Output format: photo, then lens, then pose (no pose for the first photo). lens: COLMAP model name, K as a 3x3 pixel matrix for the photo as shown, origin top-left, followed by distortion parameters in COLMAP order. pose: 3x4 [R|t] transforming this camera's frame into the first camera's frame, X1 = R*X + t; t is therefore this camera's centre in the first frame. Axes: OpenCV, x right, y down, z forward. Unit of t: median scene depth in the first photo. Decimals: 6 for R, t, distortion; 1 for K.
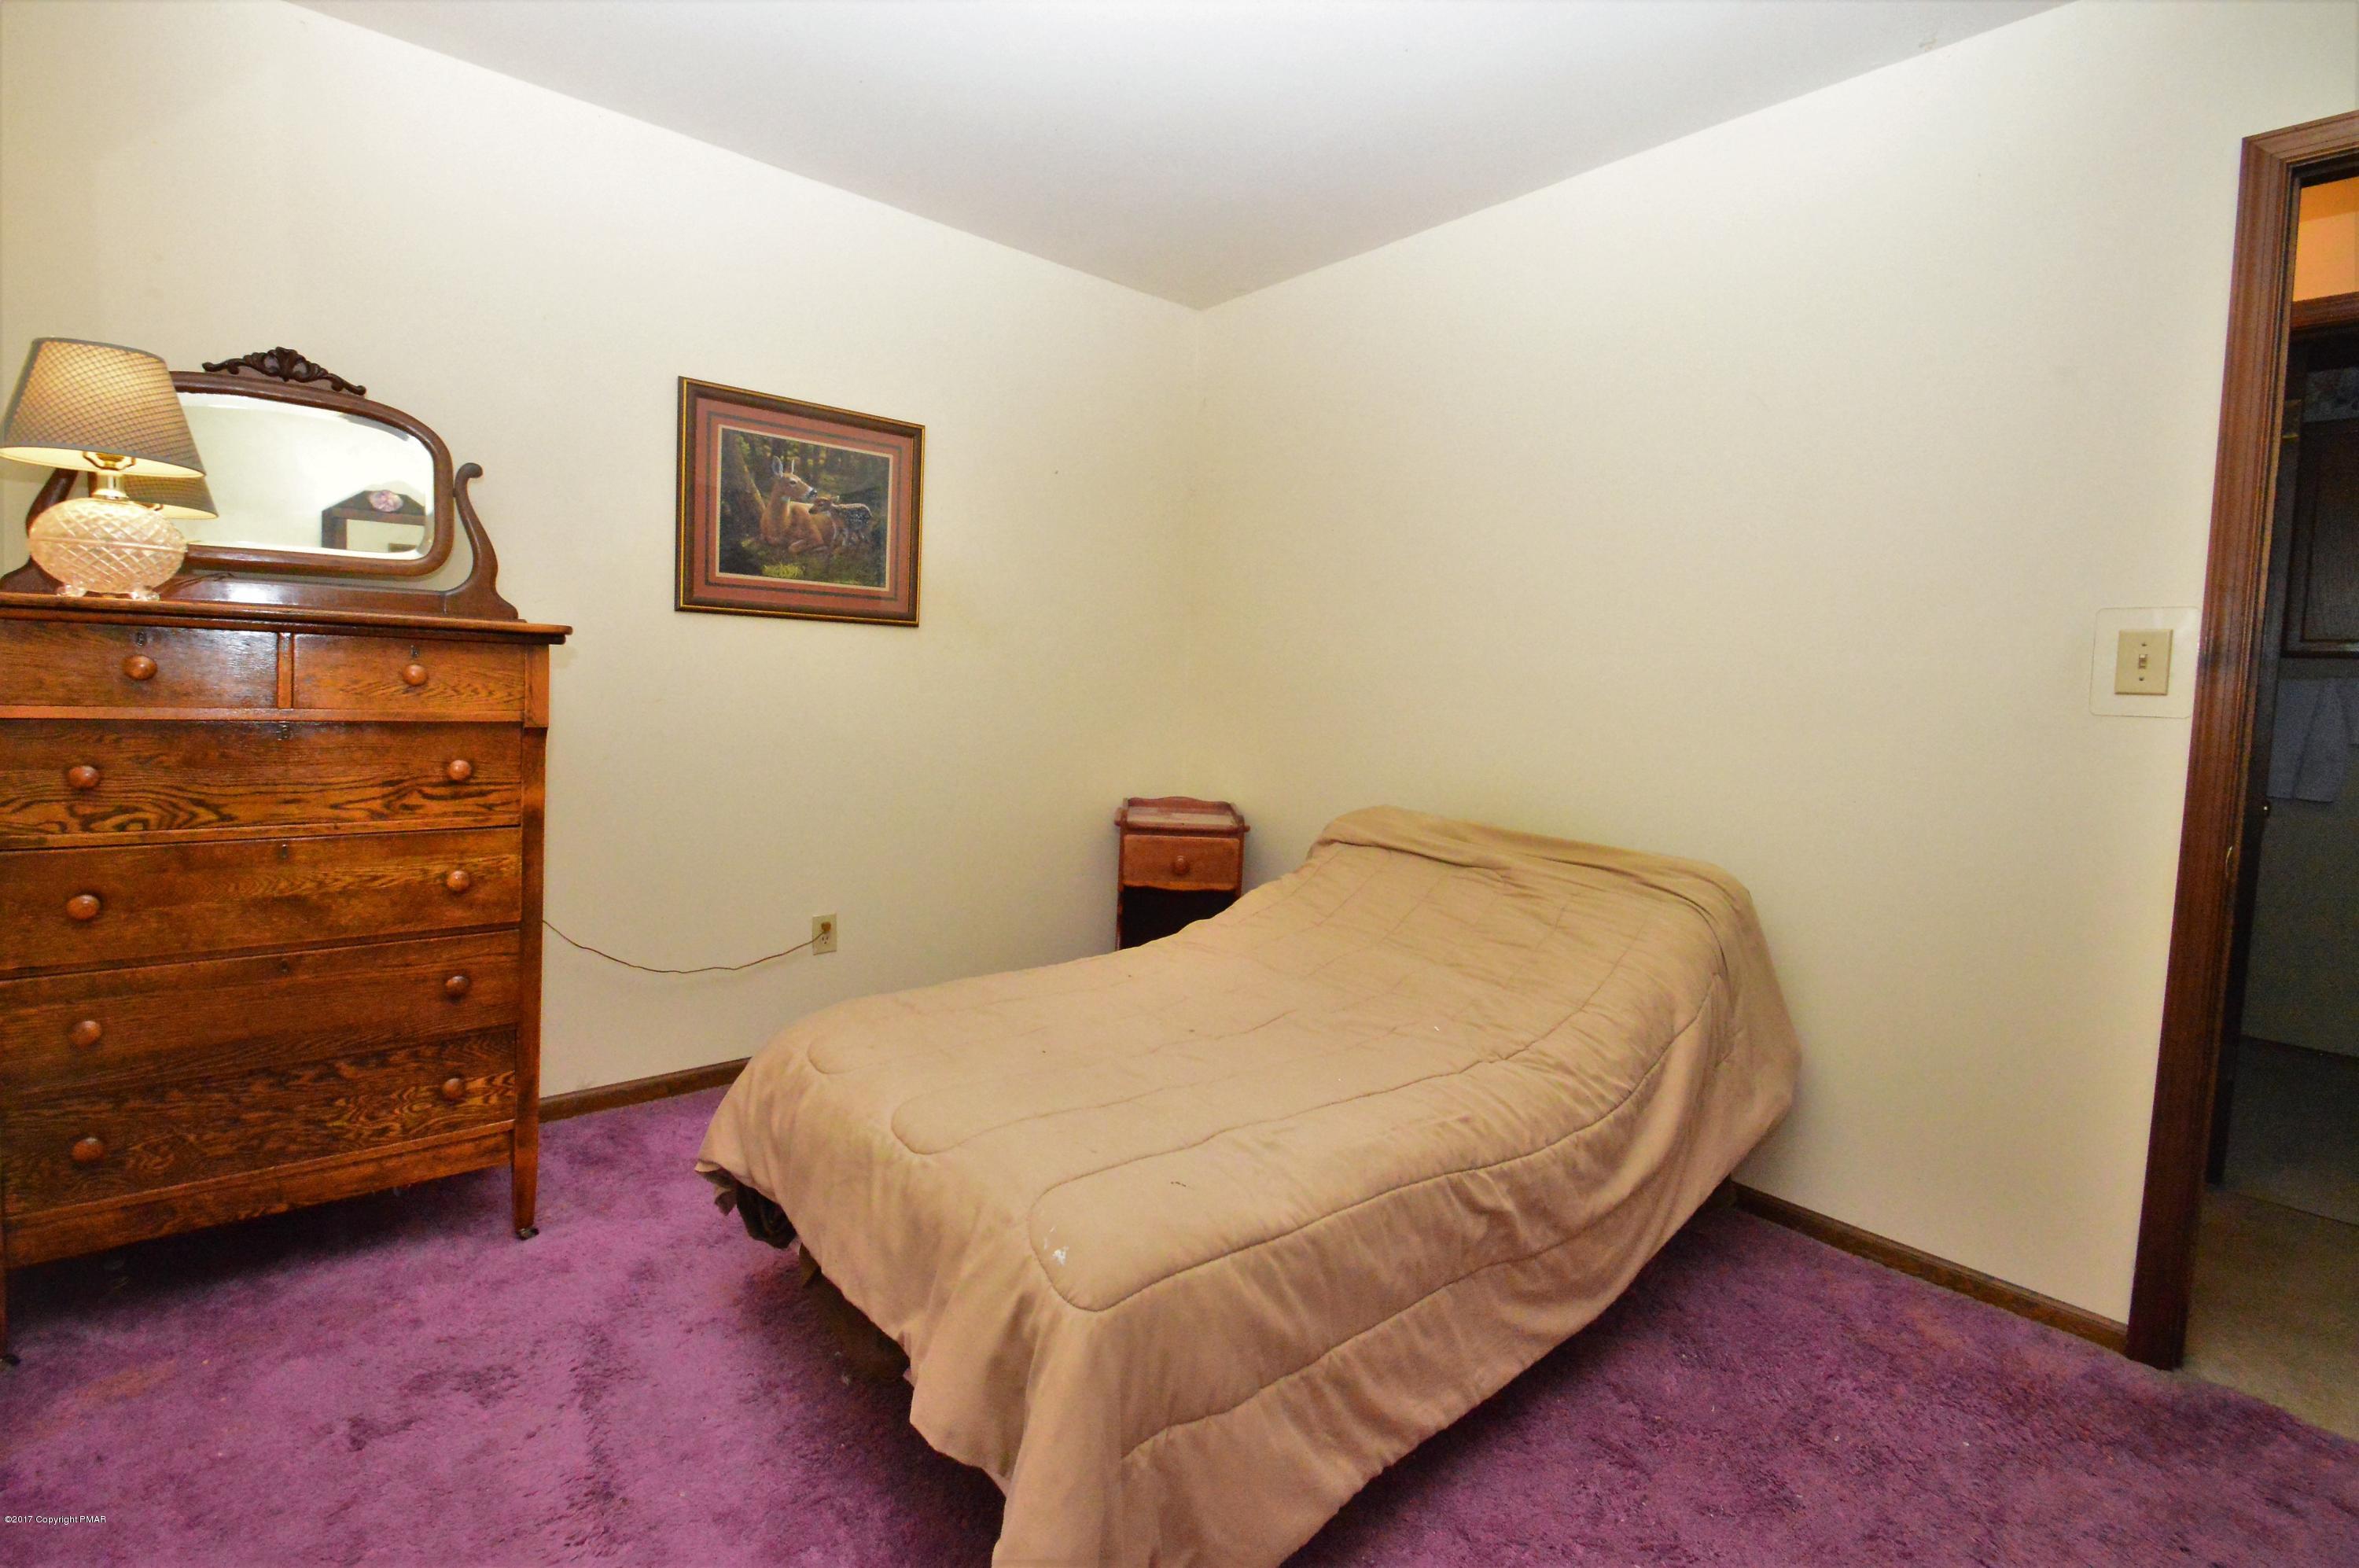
lens RADIAL K [[1053.3, 0, 1120.8], [0, 1053.3, 733.8], [0, 0, 1]] dist [-0.001117, -0.000025]
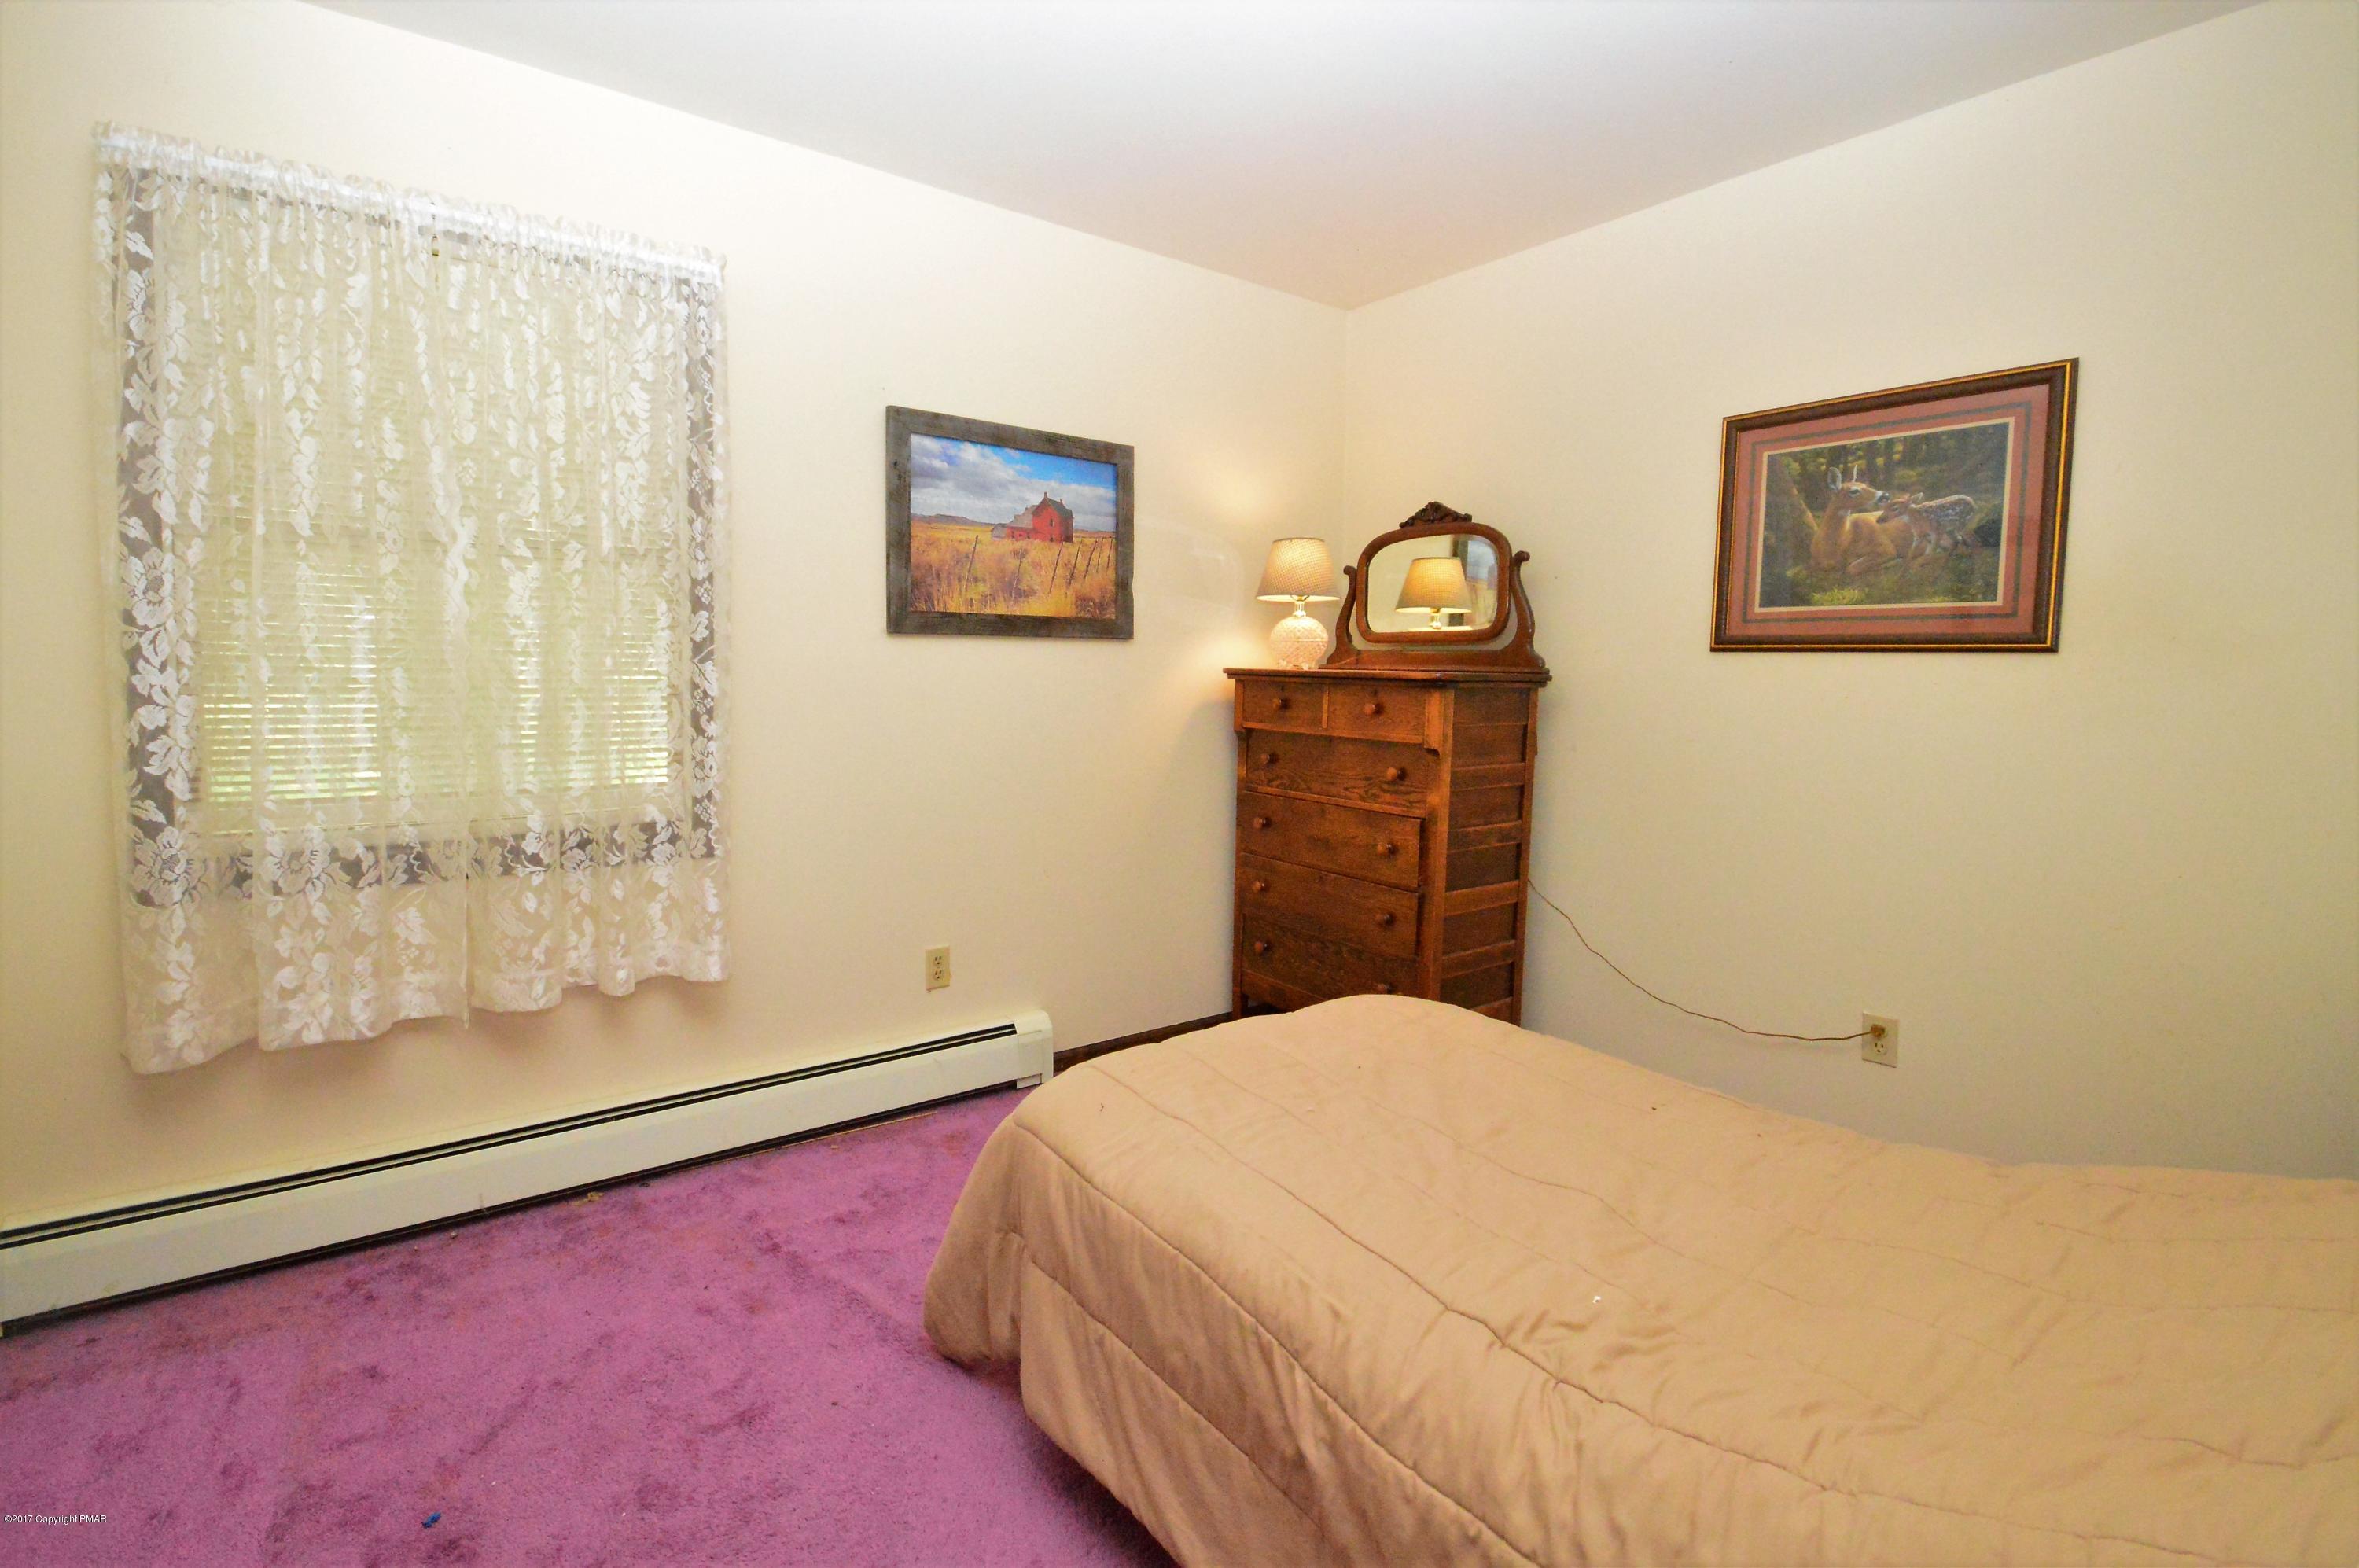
lens RADIAL K [[1053.3, 0, 1120.8], [0, 1053.3, 733.8], [0, 0, 1]] dist [-0.001117, -0.000025]
pose [[-0.060182, 0.023035, -0.997922, 0.589212], [-0.074984, 0.996805, 0.027532, -0.023123], [0.995367, 0.076485, -0.058262, 0.483914]]
